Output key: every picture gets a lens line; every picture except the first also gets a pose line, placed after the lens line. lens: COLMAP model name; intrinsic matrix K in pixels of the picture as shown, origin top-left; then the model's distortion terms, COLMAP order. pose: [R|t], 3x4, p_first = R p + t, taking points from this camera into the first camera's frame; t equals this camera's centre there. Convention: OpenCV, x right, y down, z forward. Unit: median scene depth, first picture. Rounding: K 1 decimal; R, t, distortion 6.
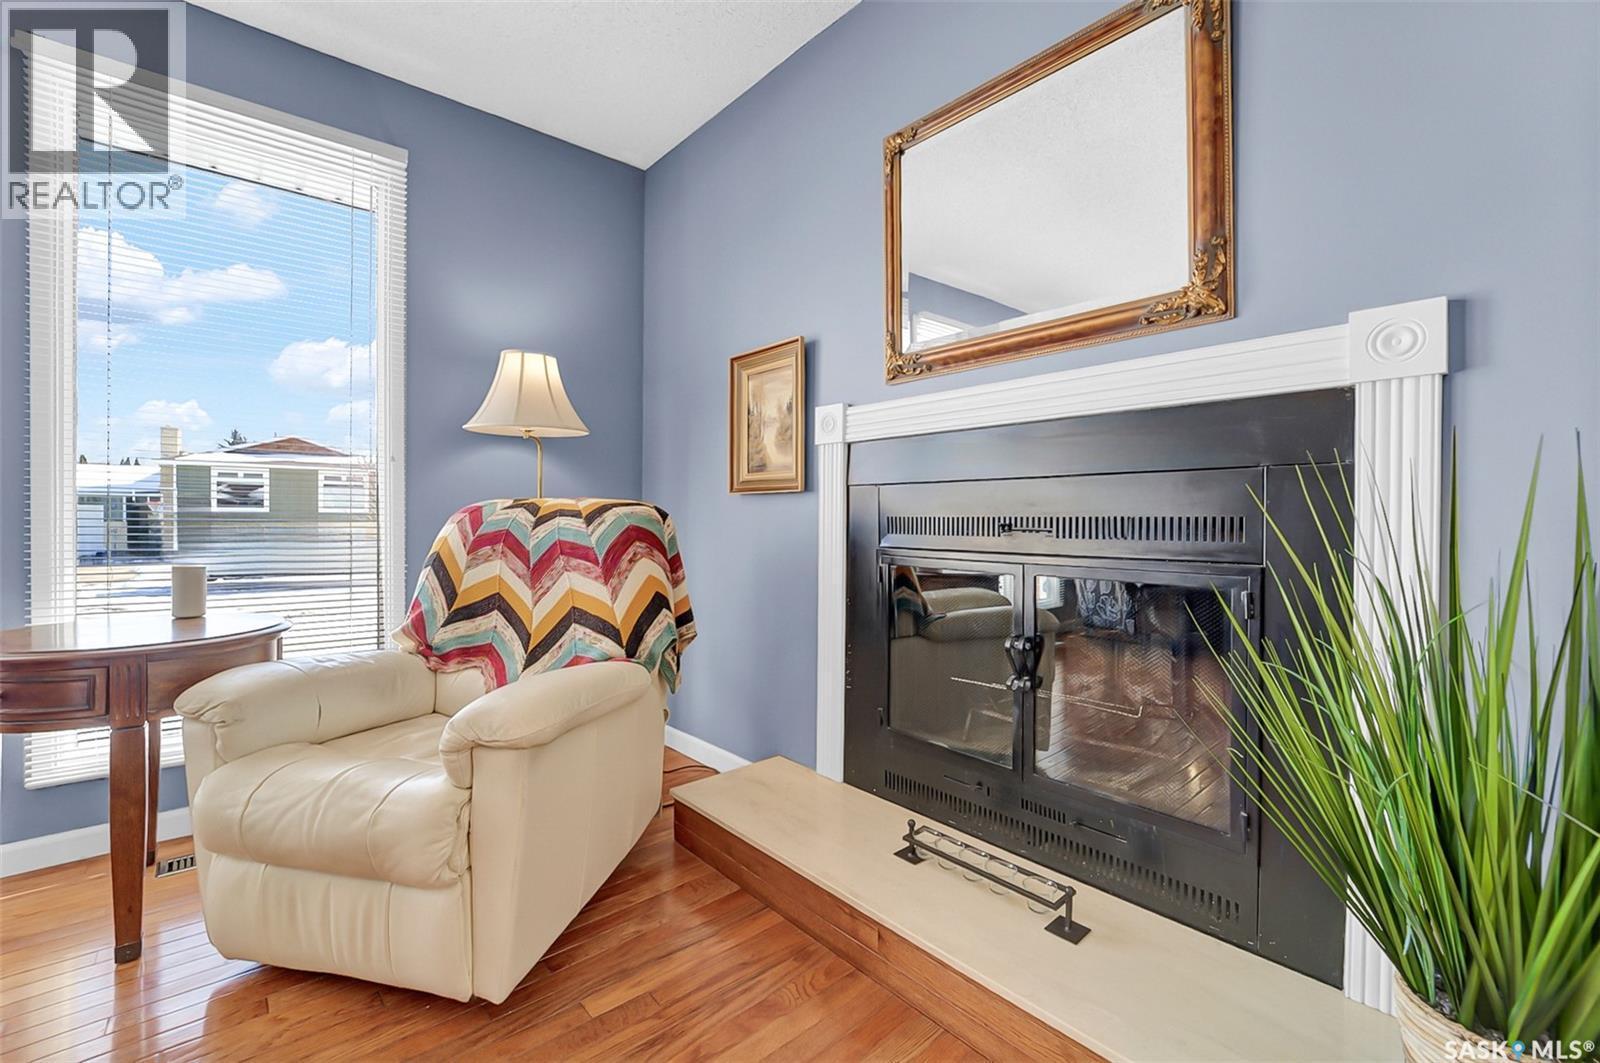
lens RADIAL K [[657.0, 0, 812.3], [0, 657.0, 524.2], [0, 0, 1]] dist [-0.007962, -0.001124]
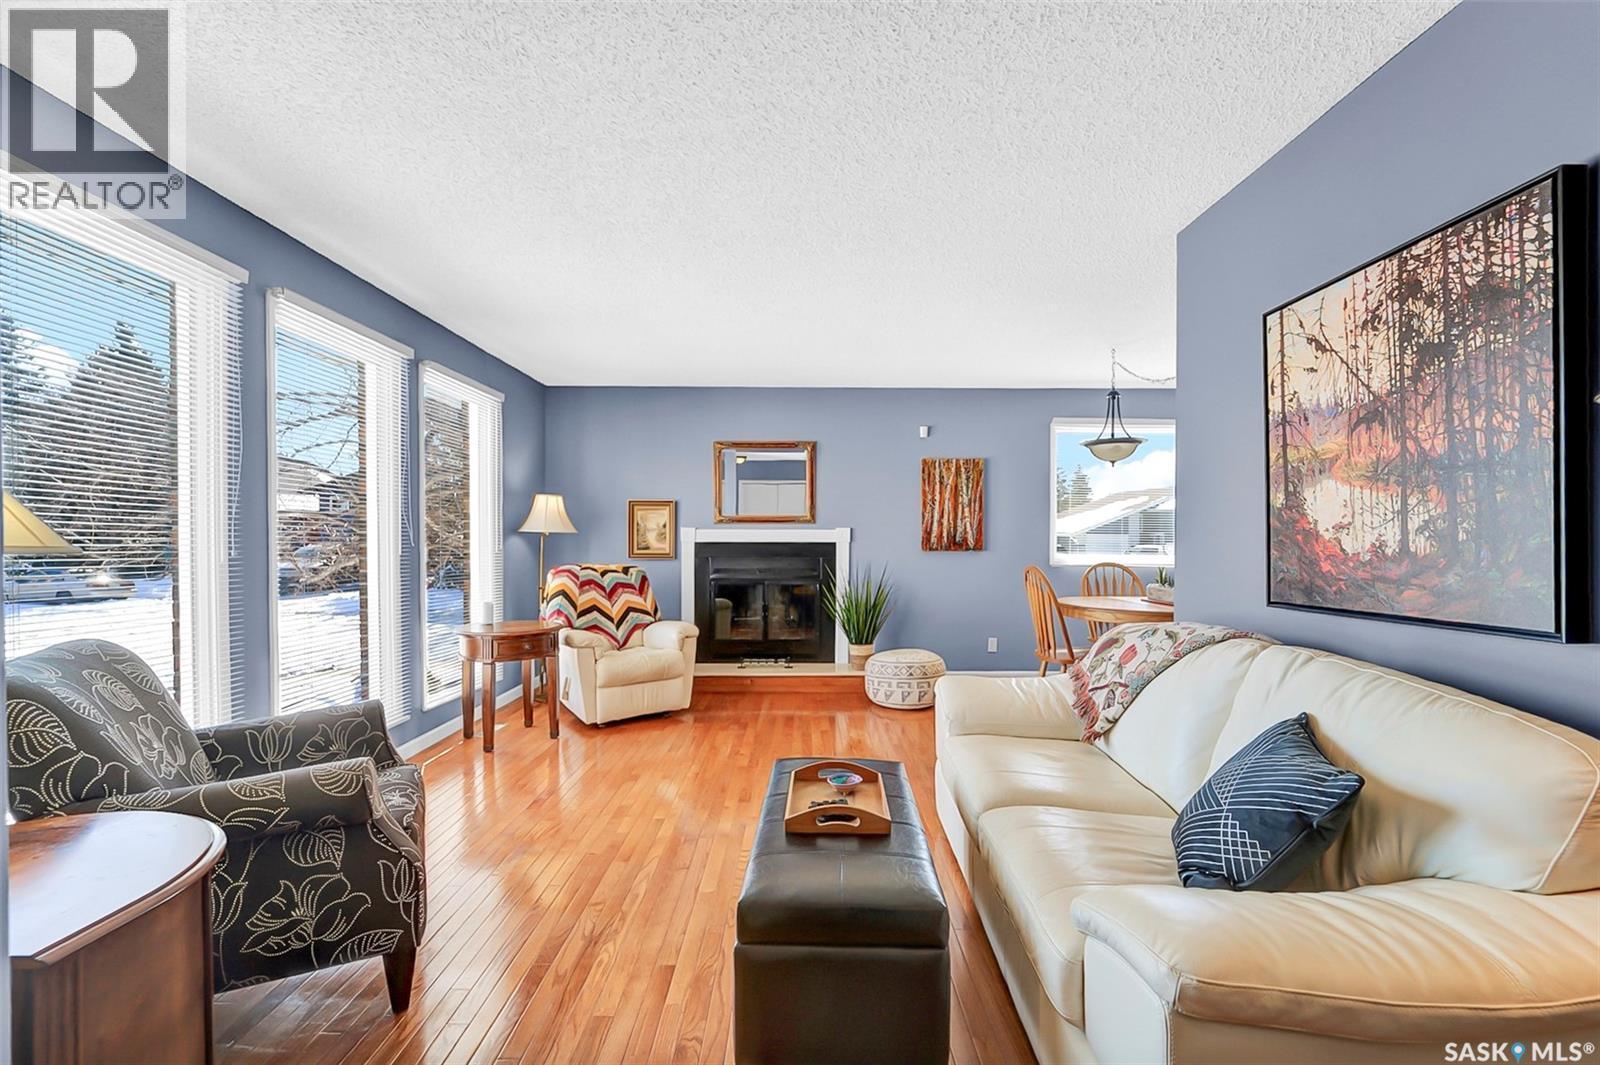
lens RADIAL K [[657.0, 0, 809.0], [0, 657.0, 546.5], [0, 0, 1]] dist [-0.007962, -0.001124]
pose [[0.656127, -0.011733, 0.754559, -1.855318], [0.006885, 0.999931, 0.009562, -0.135677], [-0.754619, -0.001078, 0.656162, -1.283964]]
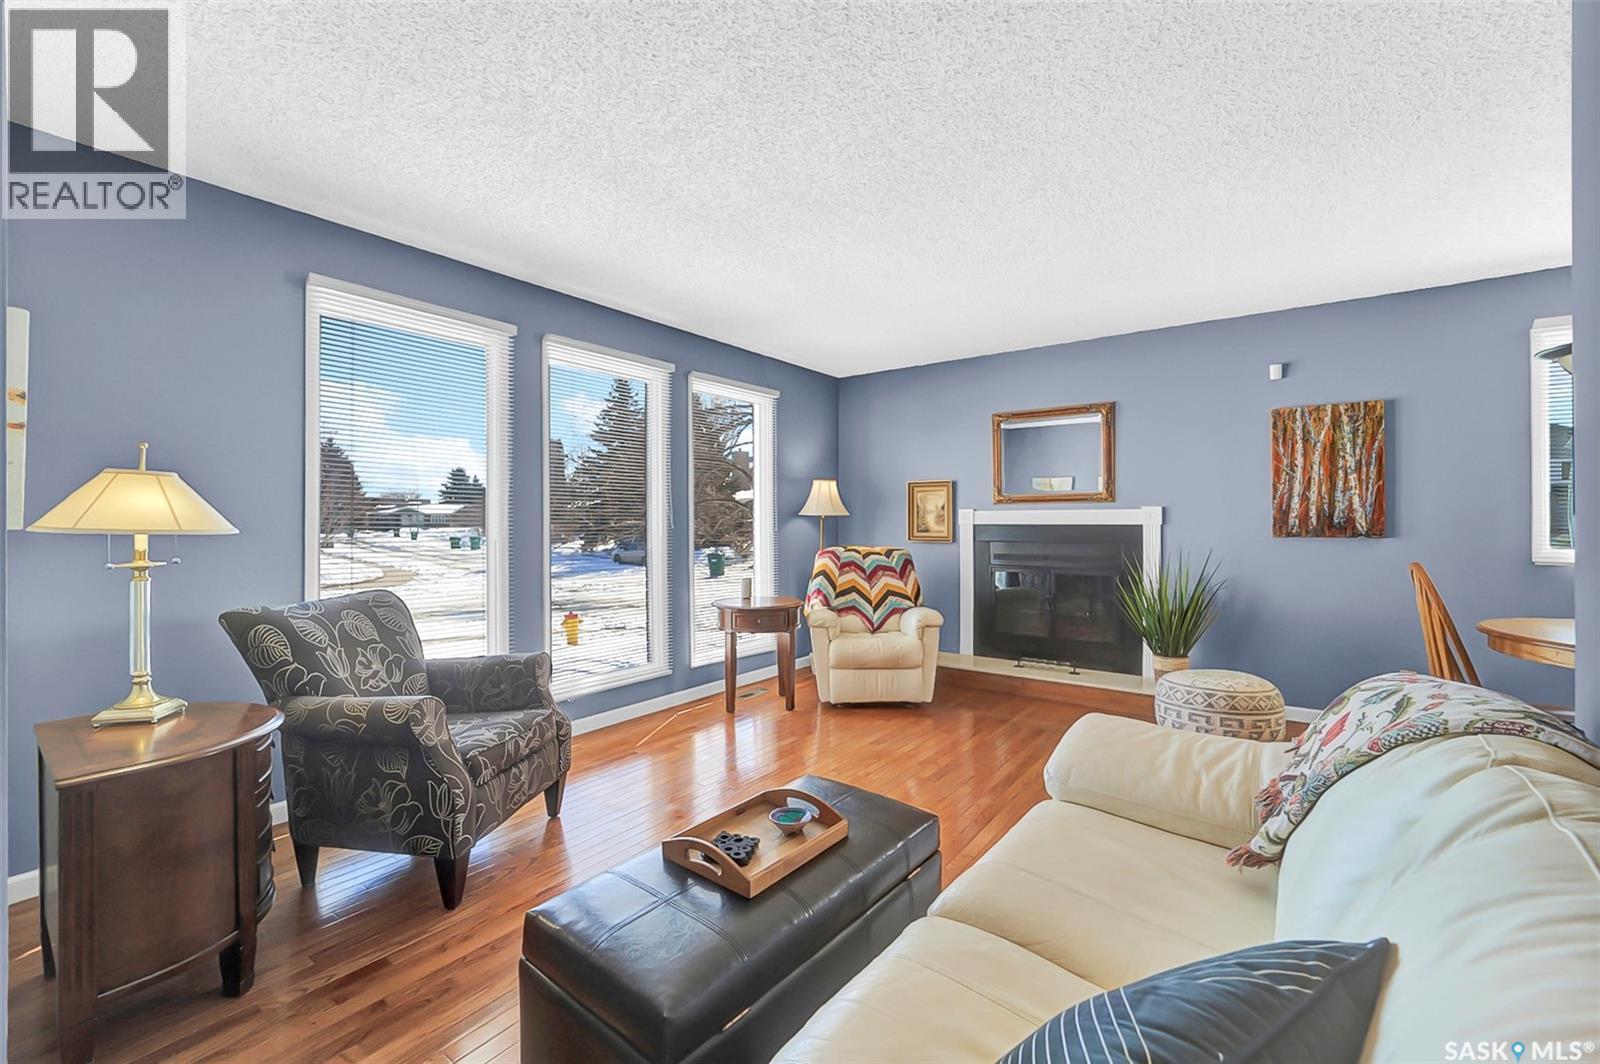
lens RADIAL K [[657.0, 0, 809.1], [0, 657.0, 518.6], [0, 0, 1]] dist [-0.007962, -0.001124]
pose [[0.977087, -0.006187, 0.212751, -1.206977], [0.008228, 0.999928, -0.008708, -0.136941], [-0.212682, 0.010259, 0.977068, -1.485877]]
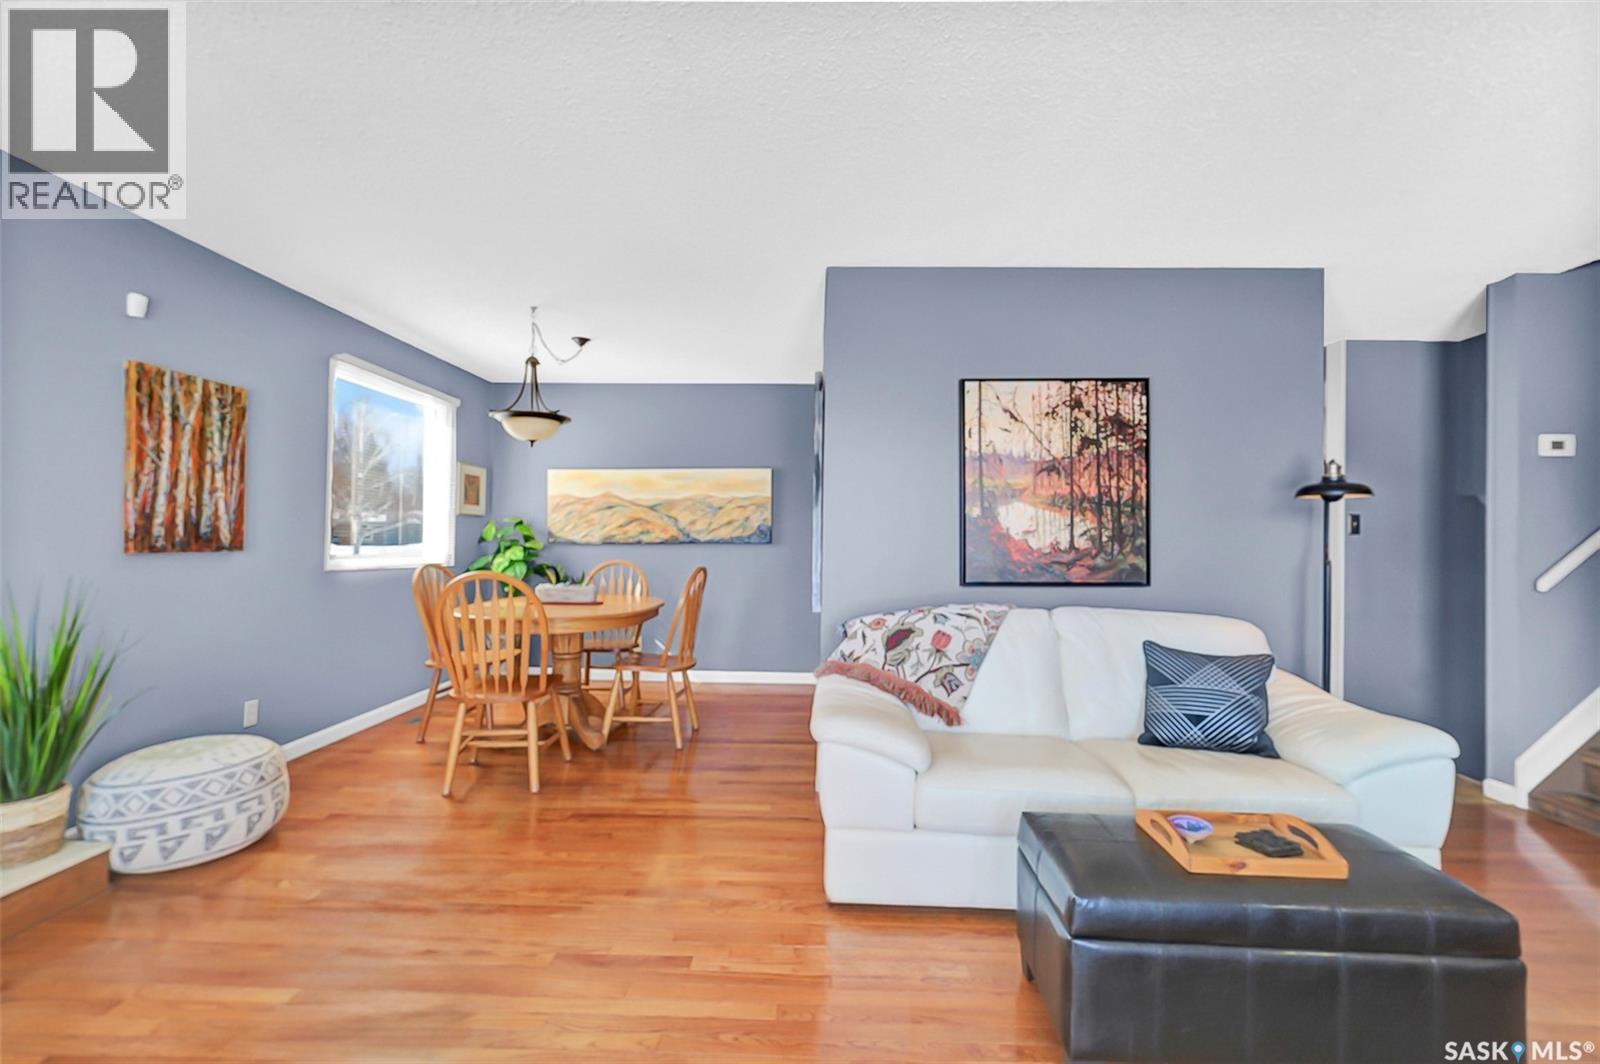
lens RADIAL K [[657.0, 0, 799.8], [0, 657.0, 528.0], [0, 0, 1]] dist [-0.007962, -0.001124]
pose [[-0.726441, -0.003710, 0.687219, -1.280056], [-0.009873, 0.999939, -0.005038, -0.146814], [-0.687158, -0.010444, -0.726433, 0.325129]]
